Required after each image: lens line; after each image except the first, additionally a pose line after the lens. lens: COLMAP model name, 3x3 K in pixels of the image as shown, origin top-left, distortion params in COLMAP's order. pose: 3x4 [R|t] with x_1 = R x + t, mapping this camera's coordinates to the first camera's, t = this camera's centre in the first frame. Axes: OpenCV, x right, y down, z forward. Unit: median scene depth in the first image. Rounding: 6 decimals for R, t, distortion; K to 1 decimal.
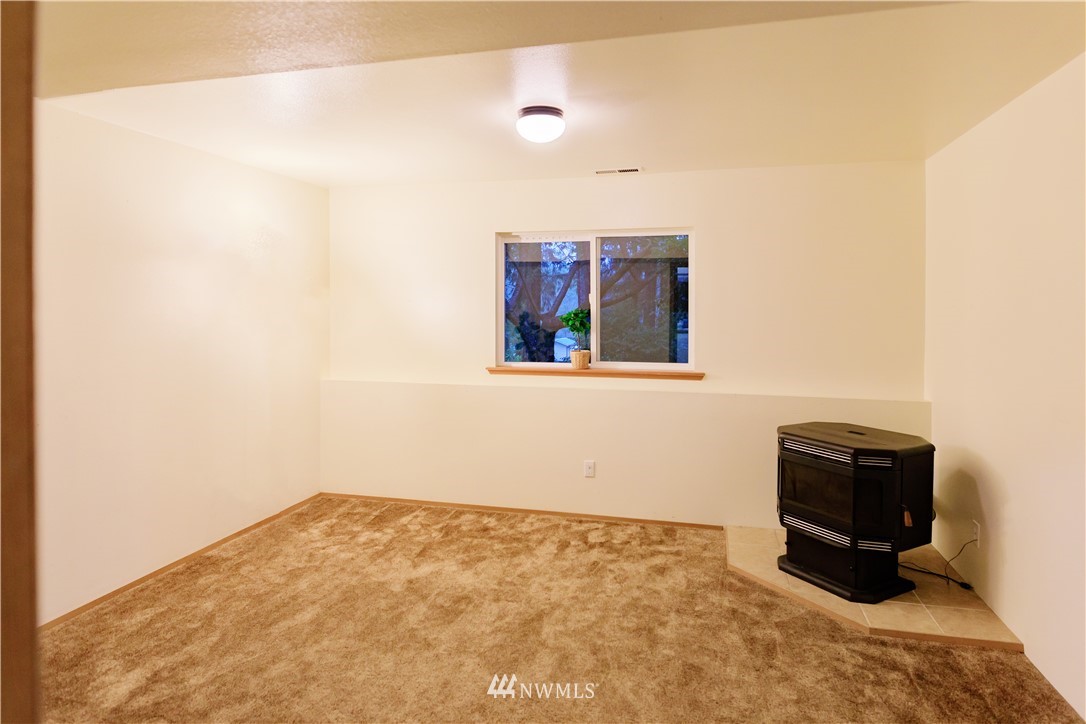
lens RADIAL K [[639.9, 0, 542.1], [0, 639.9, 307.8], [0, 0, 1]] dist [0.001331, -0.002546]
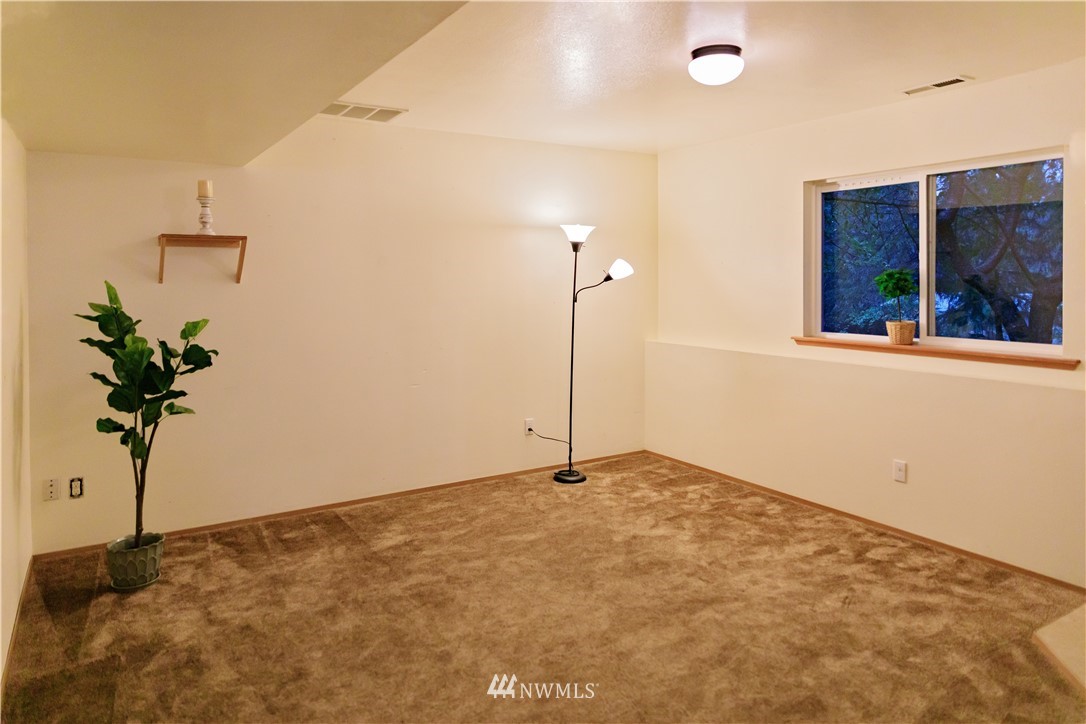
lens RADIAL K [[708.4, 0, 543.2], [0, 708.4, 273.3], [0, 0, 1]] dist [0.006975, -0.001011]
pose [[0.721130, -0.009678, -0.692732, 0.403387], [0.003984, 0.999944, -0.009823, 0.017297], [0.692788, 0.004323, 0.721128, 0.074477]]
